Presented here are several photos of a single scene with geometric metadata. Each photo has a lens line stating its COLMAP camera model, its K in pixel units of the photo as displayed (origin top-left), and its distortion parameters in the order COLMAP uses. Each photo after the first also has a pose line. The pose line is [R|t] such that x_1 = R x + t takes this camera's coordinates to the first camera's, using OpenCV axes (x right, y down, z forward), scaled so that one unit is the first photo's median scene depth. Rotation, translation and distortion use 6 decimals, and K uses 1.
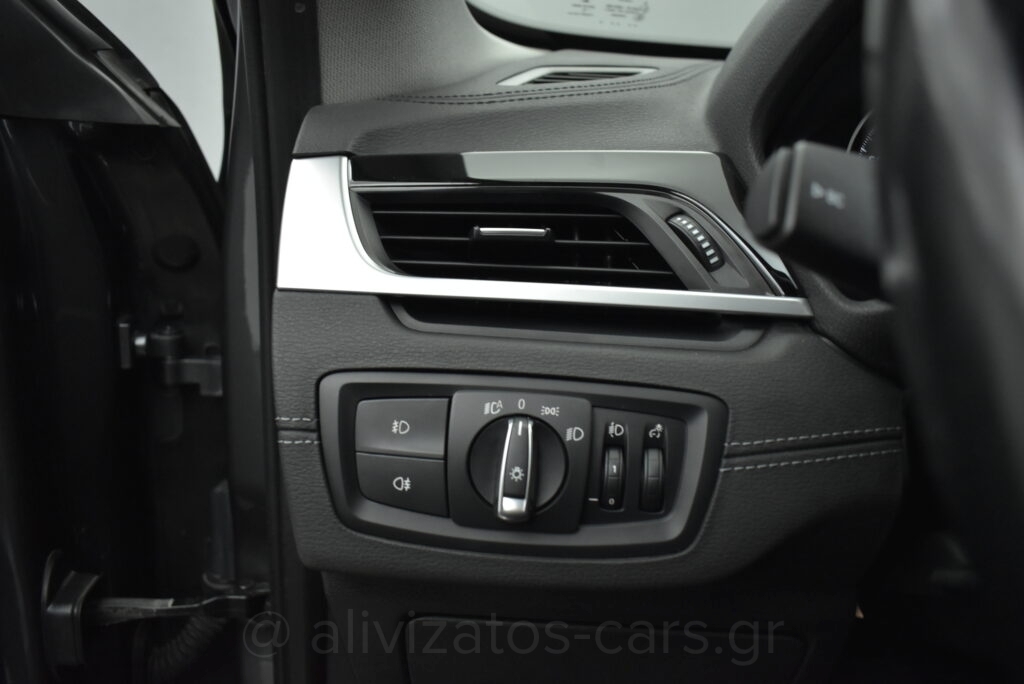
lens RADIAL K [[792.0, 0, 510.9], [0, 792.0, 345.1], [0, 0, 1]] dist [-0.106334, 0.027886]
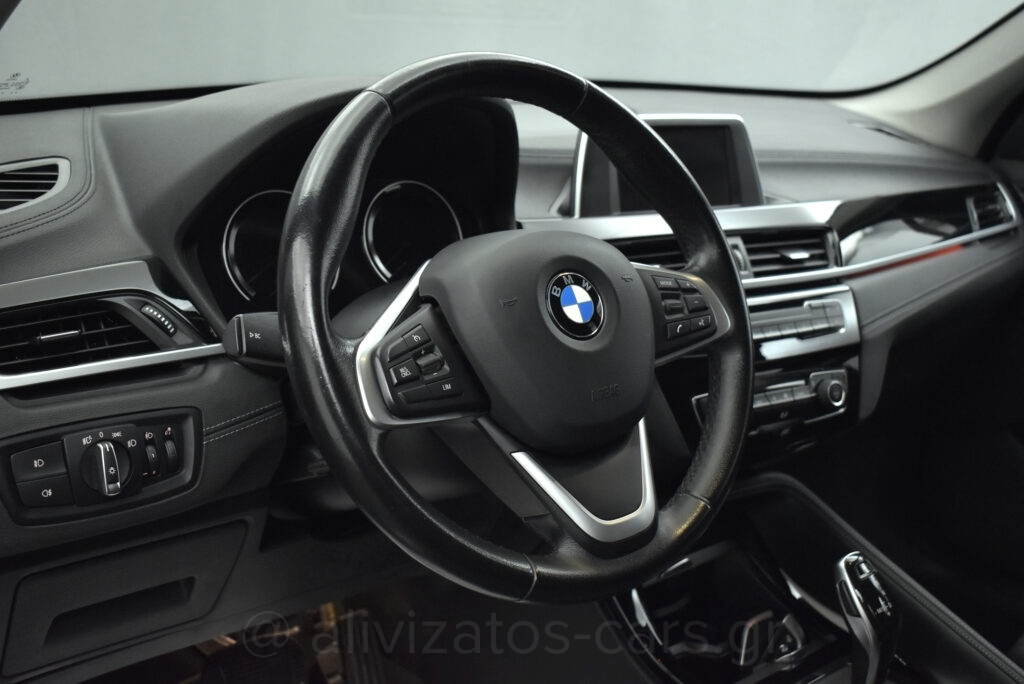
lens RADIAL K [[1157.4, 0, 521.9], [0, 1157.4, 334.4], [0, 0, 1]] dist [-0.061415, 0.000000]
pose [[0.718233, -0.188538, 0.669773, -0.981456], [0.104097, 0.980872, 0.164483, -0.470512], [-0.687972, -0.048416, 0.724120, -1.541145]]
